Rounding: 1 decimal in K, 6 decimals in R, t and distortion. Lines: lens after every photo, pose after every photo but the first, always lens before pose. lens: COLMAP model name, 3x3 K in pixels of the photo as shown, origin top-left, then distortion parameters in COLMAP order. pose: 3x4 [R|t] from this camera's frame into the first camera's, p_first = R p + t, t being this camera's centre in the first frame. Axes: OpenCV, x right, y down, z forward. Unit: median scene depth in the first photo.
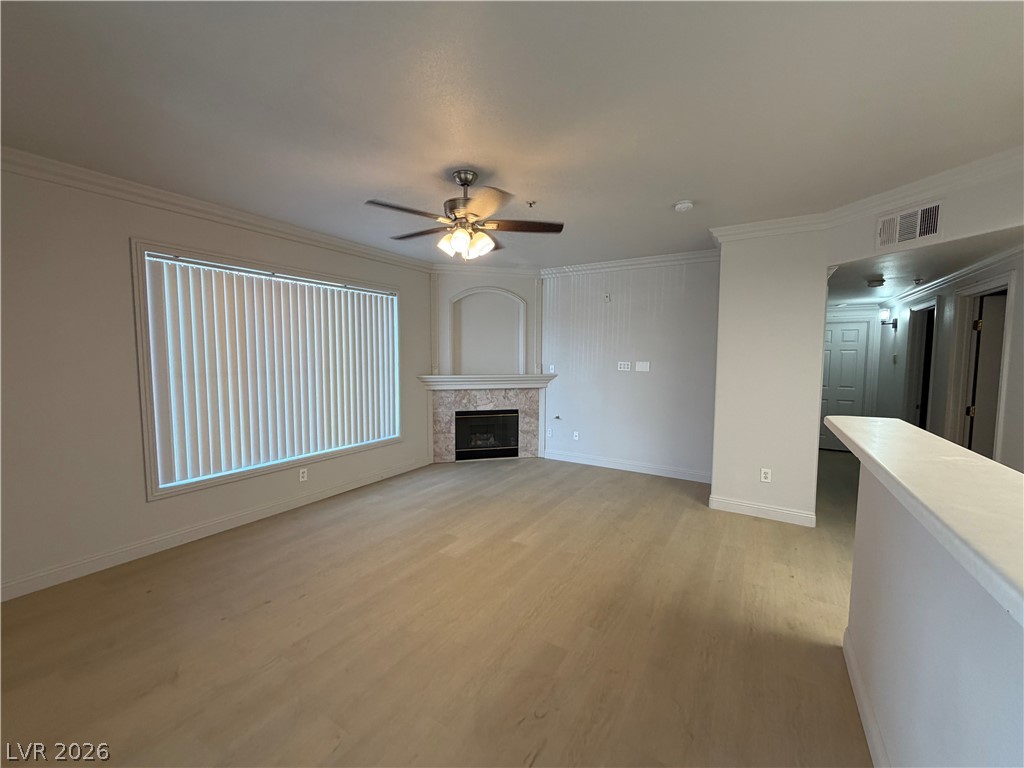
lens RADIAL K [[408.5, 0, 508.9], [0, 408.5, 384.0], [0, 0, 1]] dist [0.001052, -0.000485]
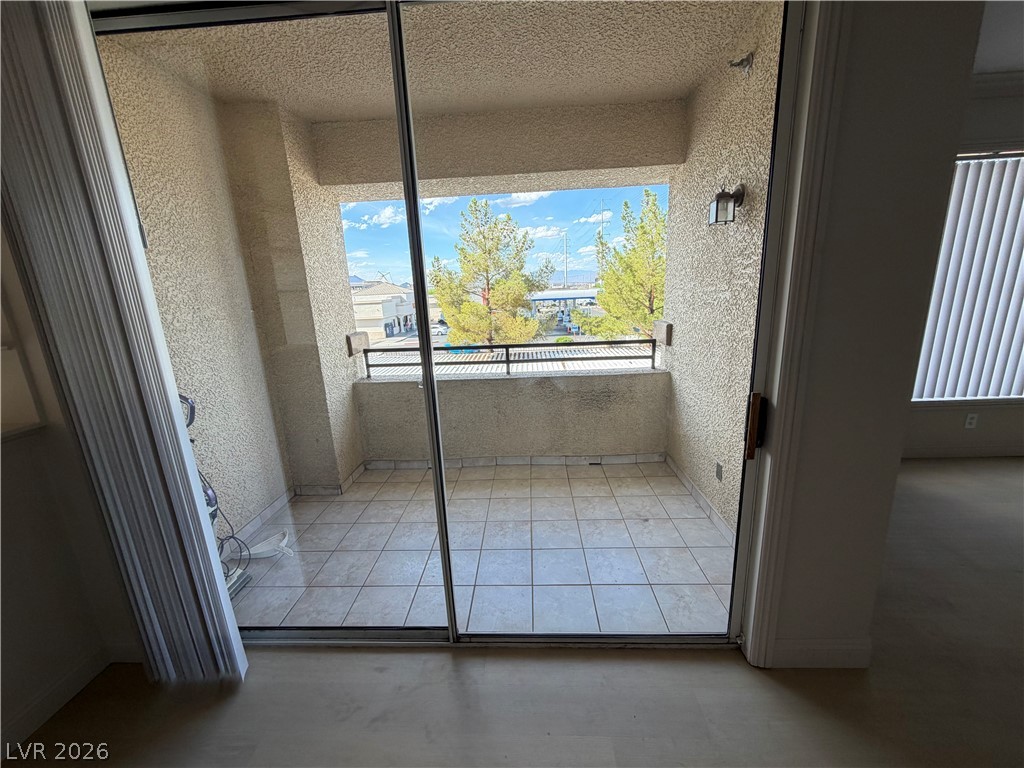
lens RADIAL K [[408.5, 0, 508.9], [0, 408.5, 384.0], [0, 0, 1]] dist [0.001052, -0.000485]
pose [[0.488362, 0.179228, -0.854037, -0.198558], [-0.013884, 0.980153, 0.197756, 0.005454], [0.872531, -0.084719, 0.481158, -0.114107]]
